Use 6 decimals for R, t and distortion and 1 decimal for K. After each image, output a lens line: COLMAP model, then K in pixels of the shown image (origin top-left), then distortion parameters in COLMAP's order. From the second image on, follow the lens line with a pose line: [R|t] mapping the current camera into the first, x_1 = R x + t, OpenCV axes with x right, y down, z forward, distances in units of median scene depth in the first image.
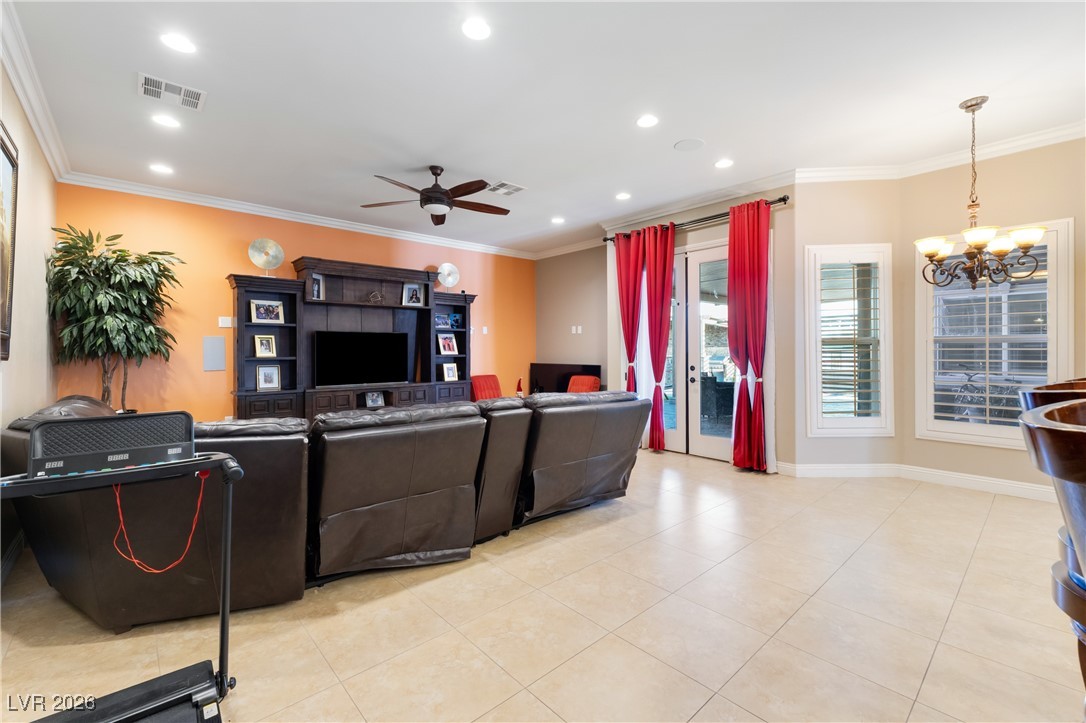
lens RADIAL K [[462.6, 0, 545.2], [0, 462.6, 355.1], [0, 0, 1]] dist [-0.000334, 0.000016]
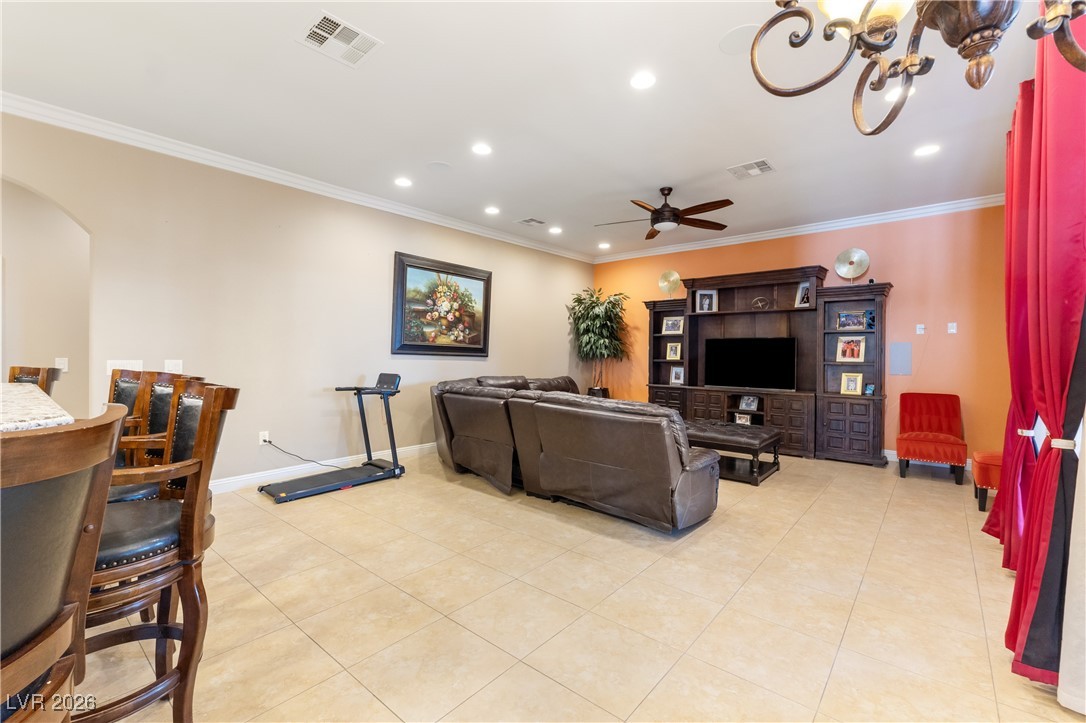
lens RADIAL K [[462.6, 0, 542.8], [0, 462.6, 356.2], [0, 0, 1]] dist [-0.000334, 0.000016]
pose [[0.129284, 0.010806, -0.991549, 0.665170], [-0.018829, 0.999787, 0.008441, -0.010036], [0.991429, 0.017579, 0.129460, 0.461904]]
